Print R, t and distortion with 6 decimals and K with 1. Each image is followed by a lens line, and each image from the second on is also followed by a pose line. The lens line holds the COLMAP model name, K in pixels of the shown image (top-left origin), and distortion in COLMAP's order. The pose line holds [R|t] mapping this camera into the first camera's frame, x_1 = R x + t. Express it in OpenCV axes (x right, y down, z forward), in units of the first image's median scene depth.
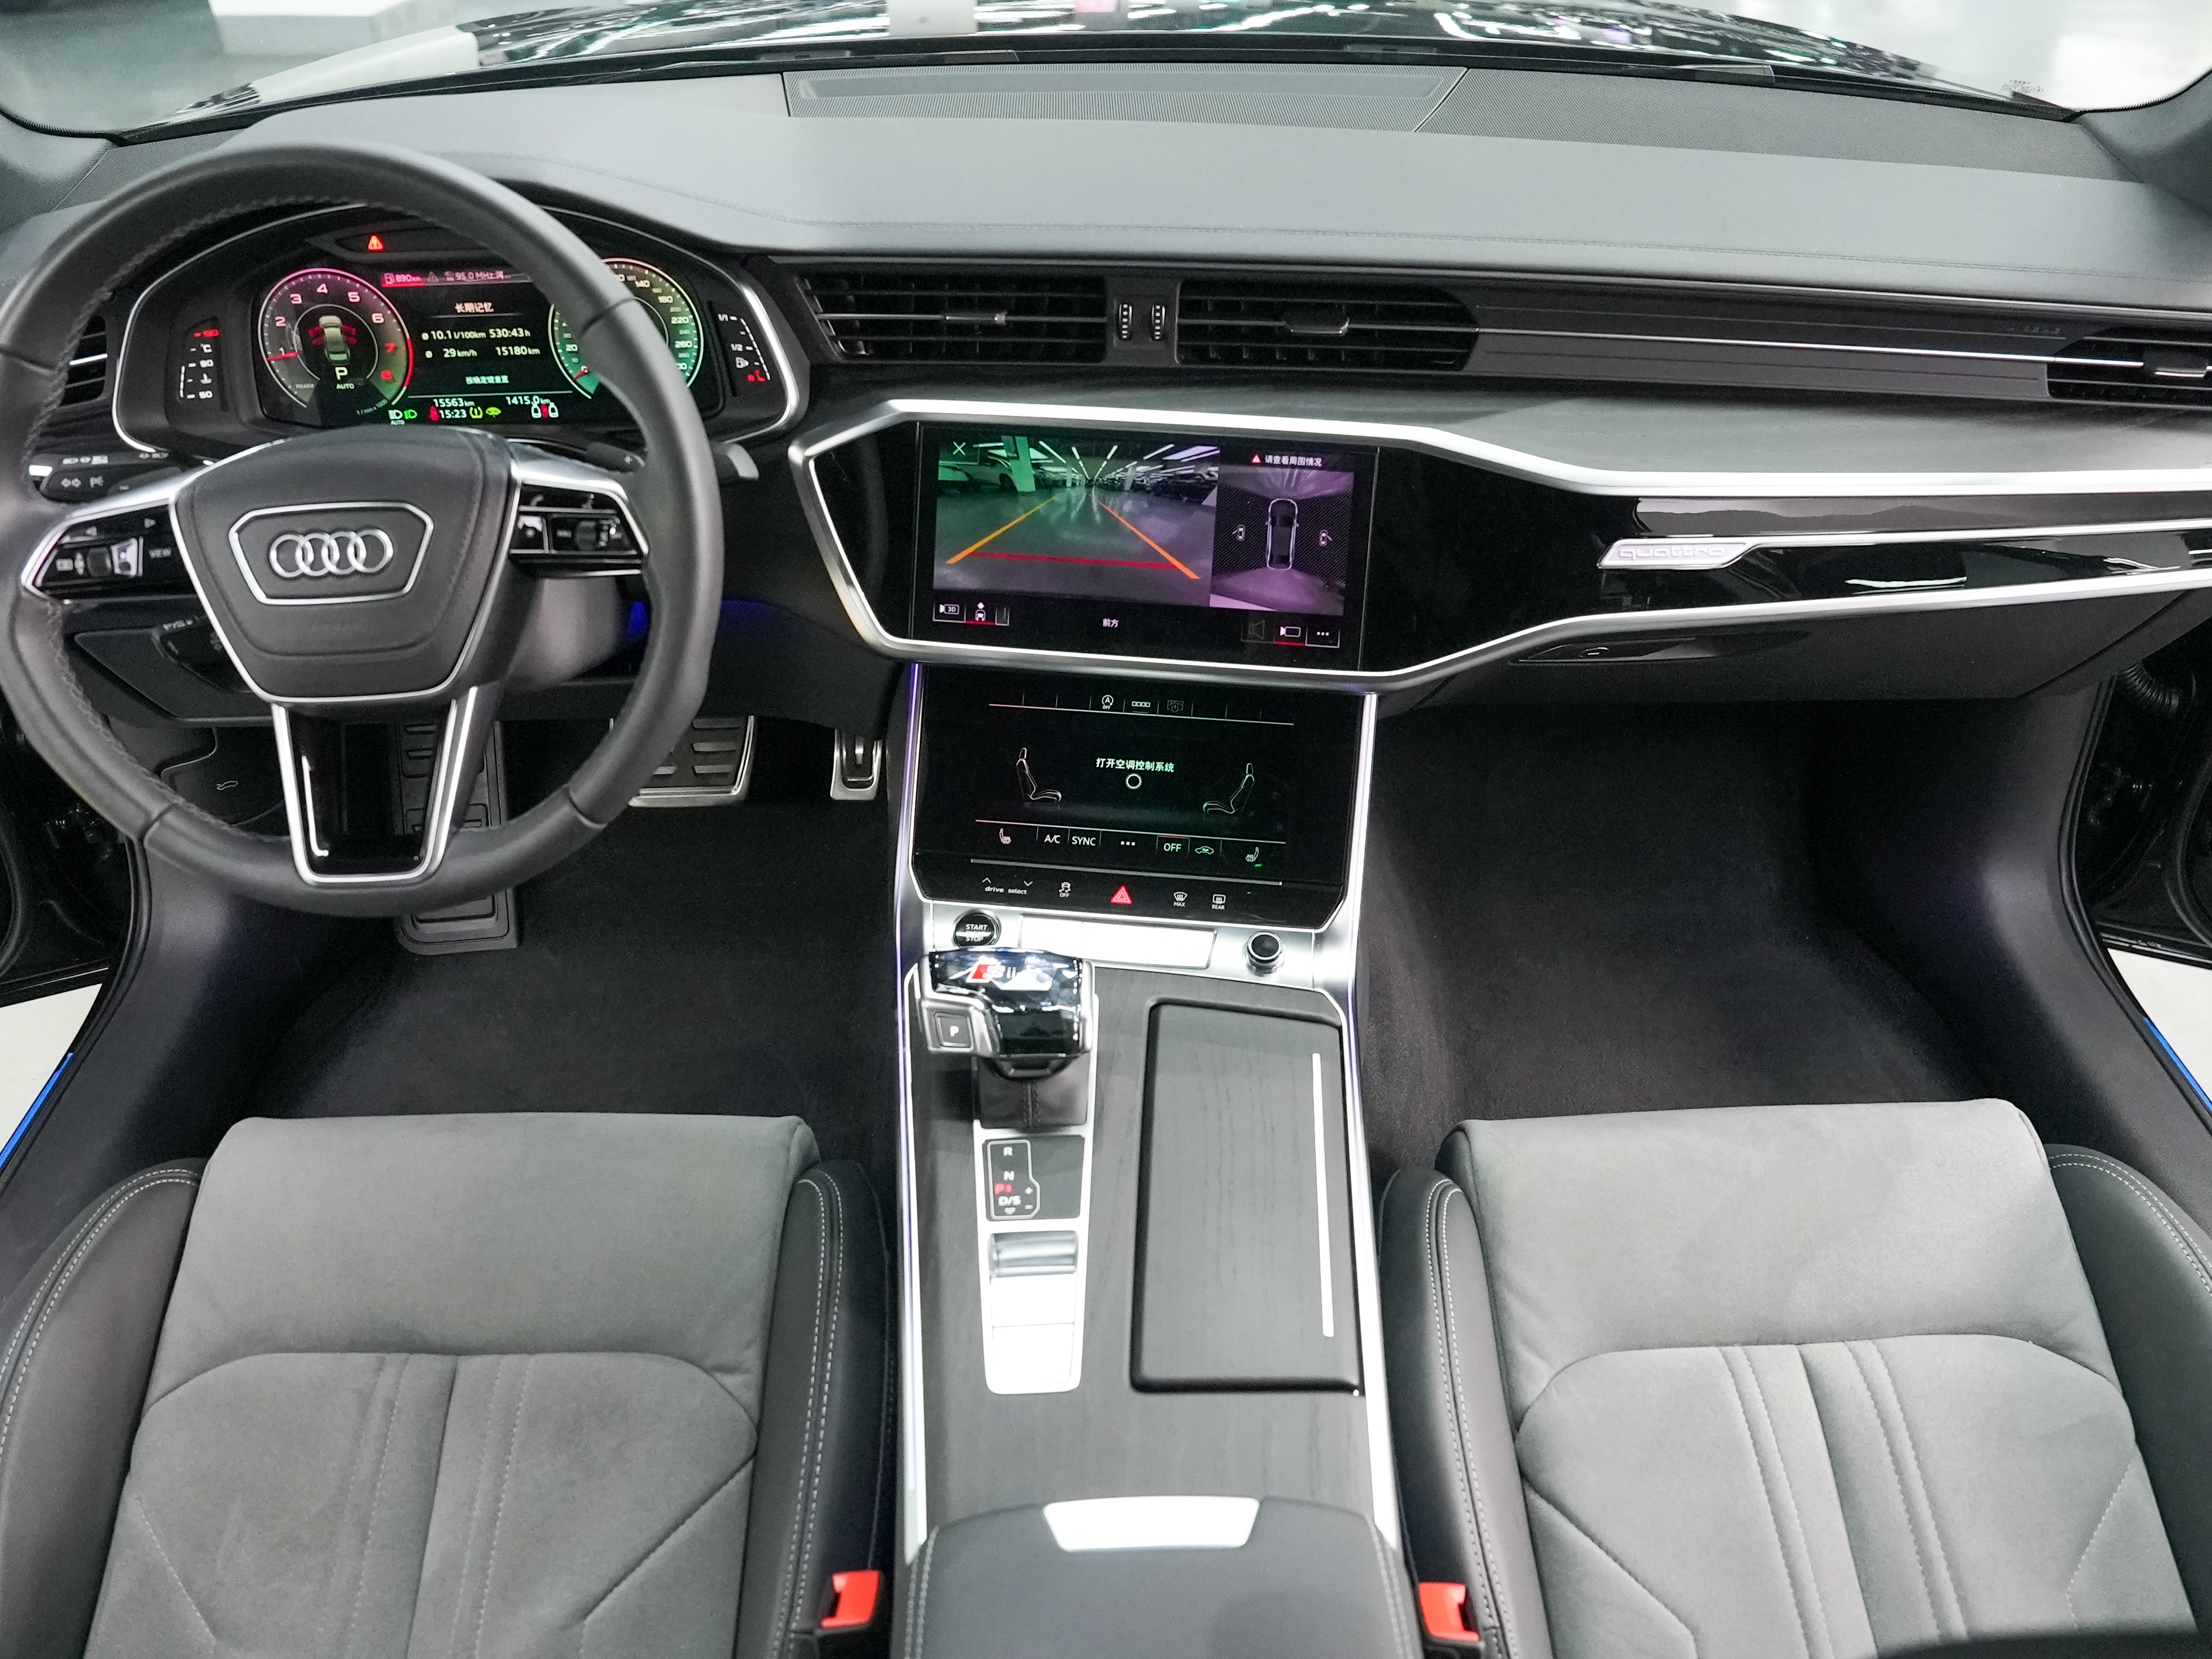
lens RADIAL K [[1720.0, 0, 1106.0], [0, 1720.0, 829.5], [0, 0, 1]] dist [-0.116128, 0.090652]
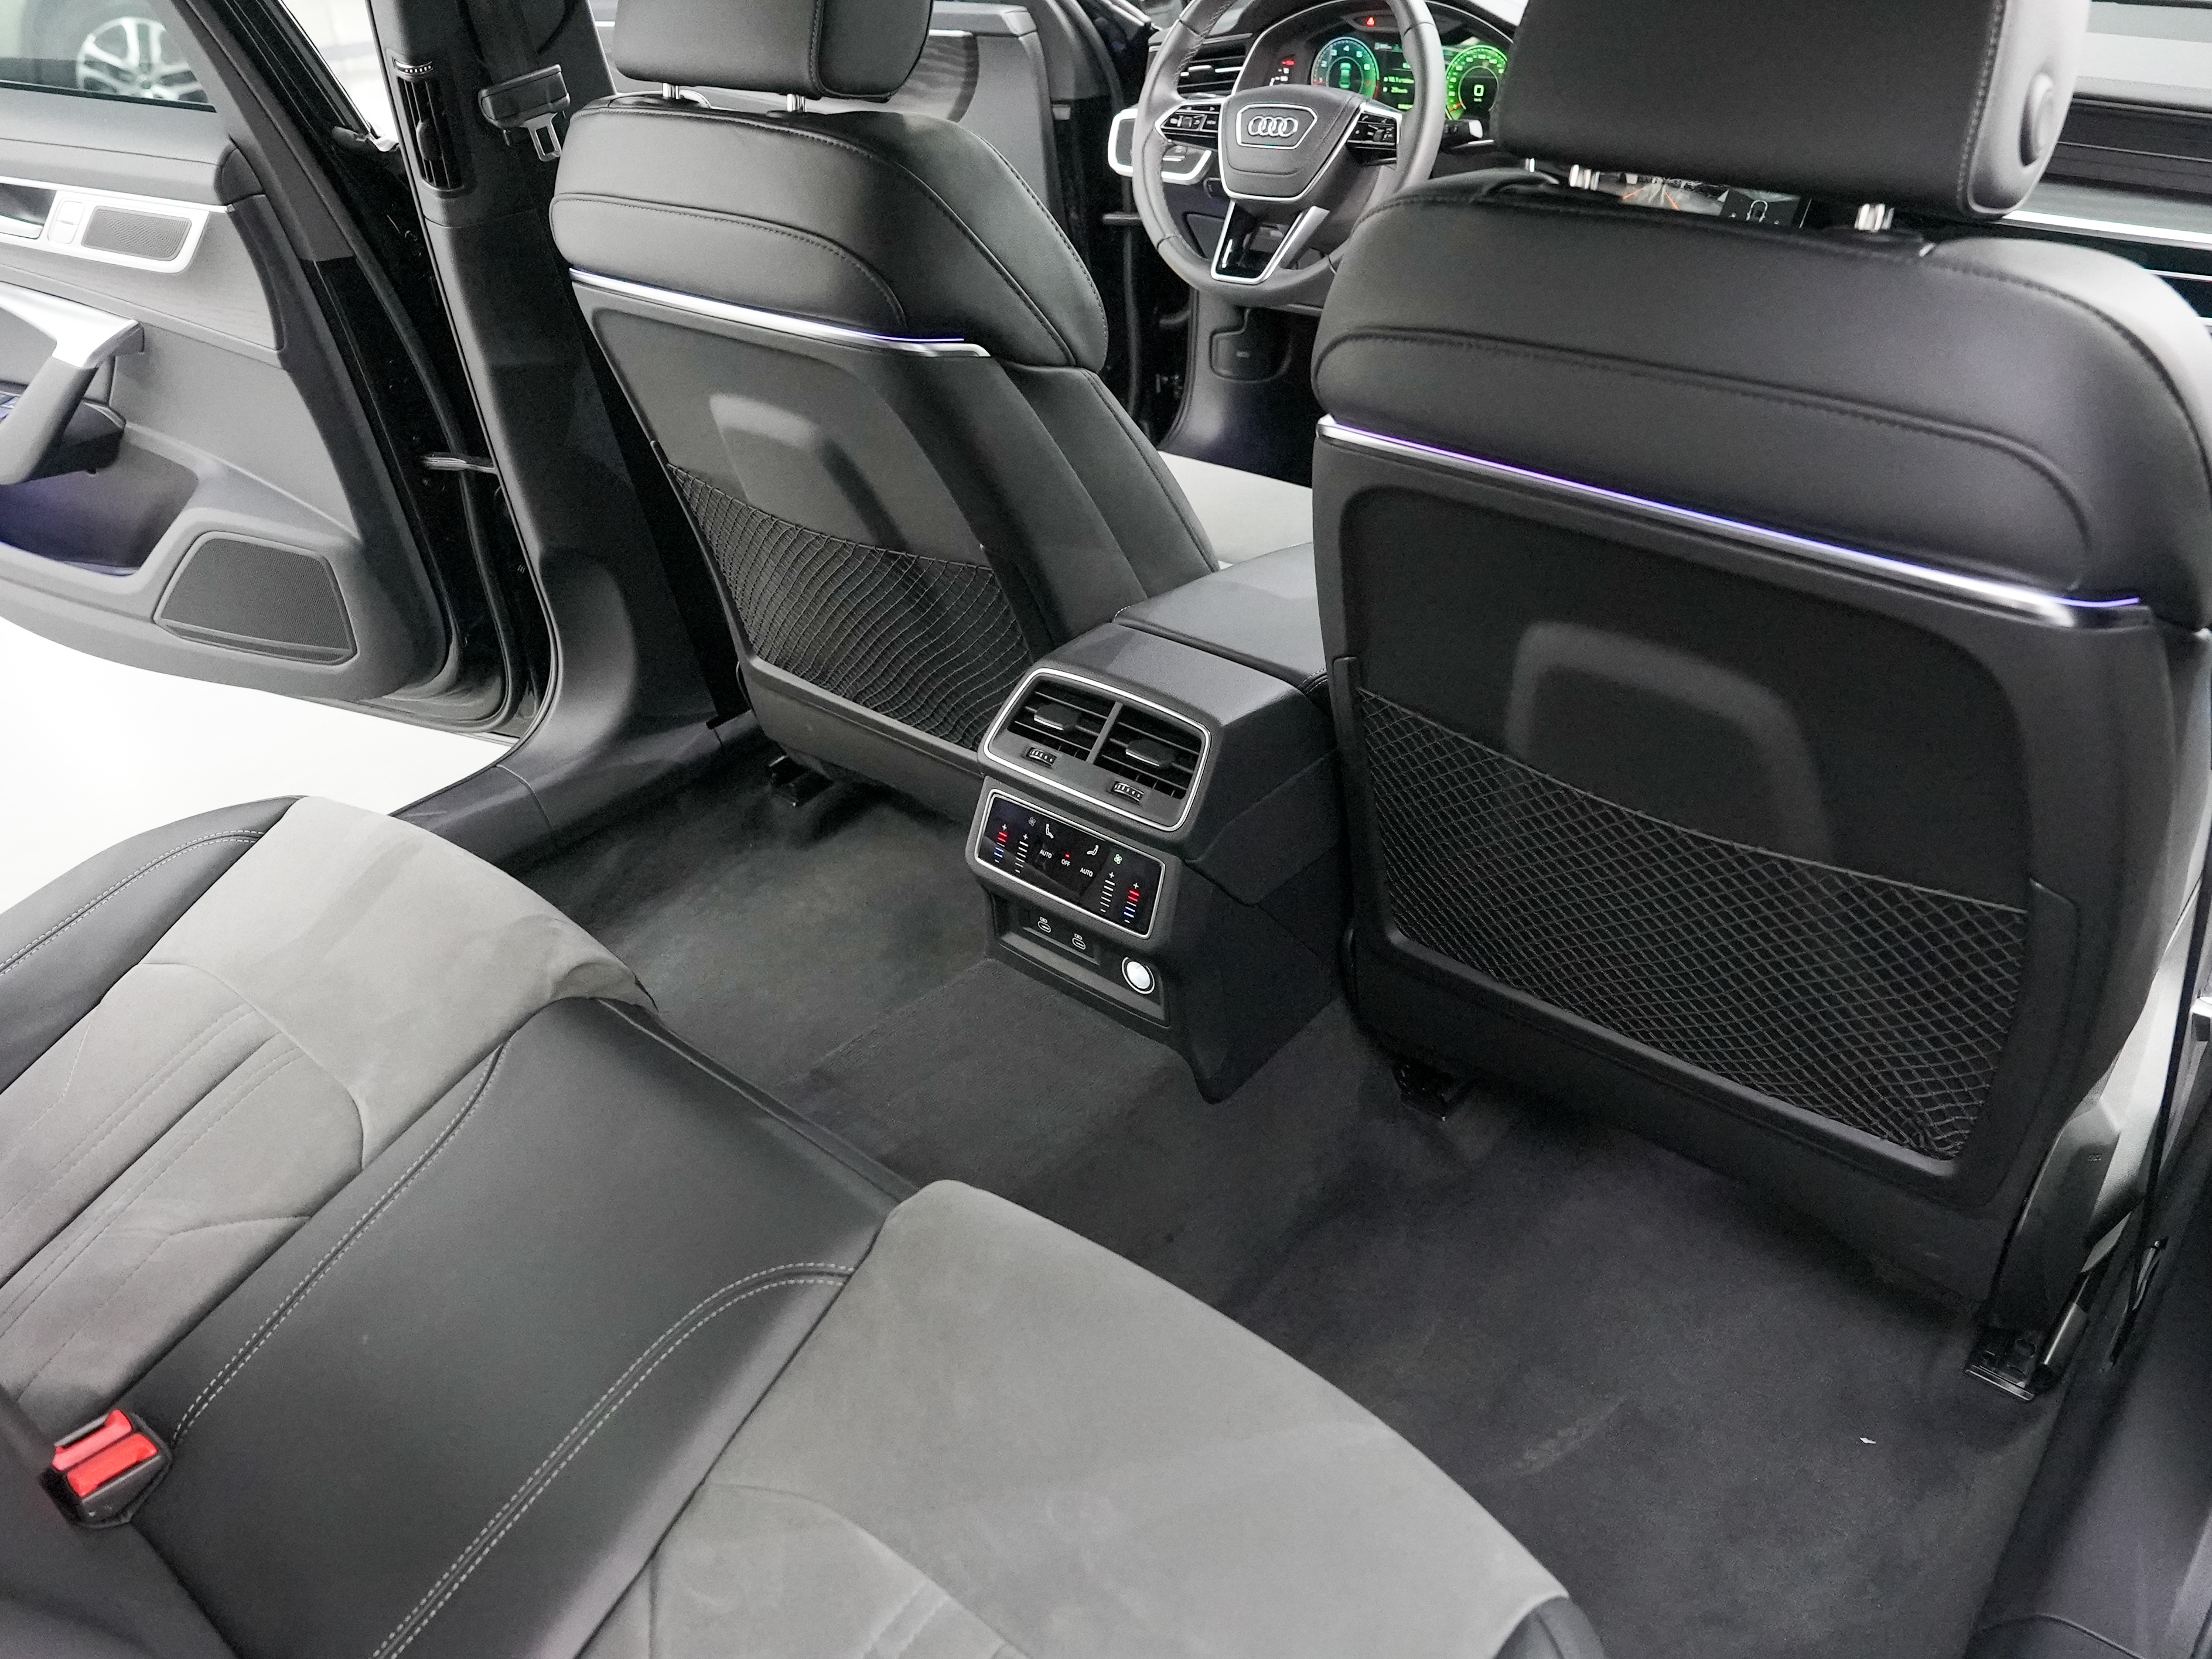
lens RADIAL K [[1720.0, 0, 1106.0], [0, 1720.0, 829.5], [0, 0, 1]] dist [-0.116128, 0.090652]
pose [[0.741523, 0.331222, -0.583468, 0.755854], [-0.363856, 0.929181, 0.065055, 0.488908], [0.563695, 0.164059, 0.809526, -0.582413]]
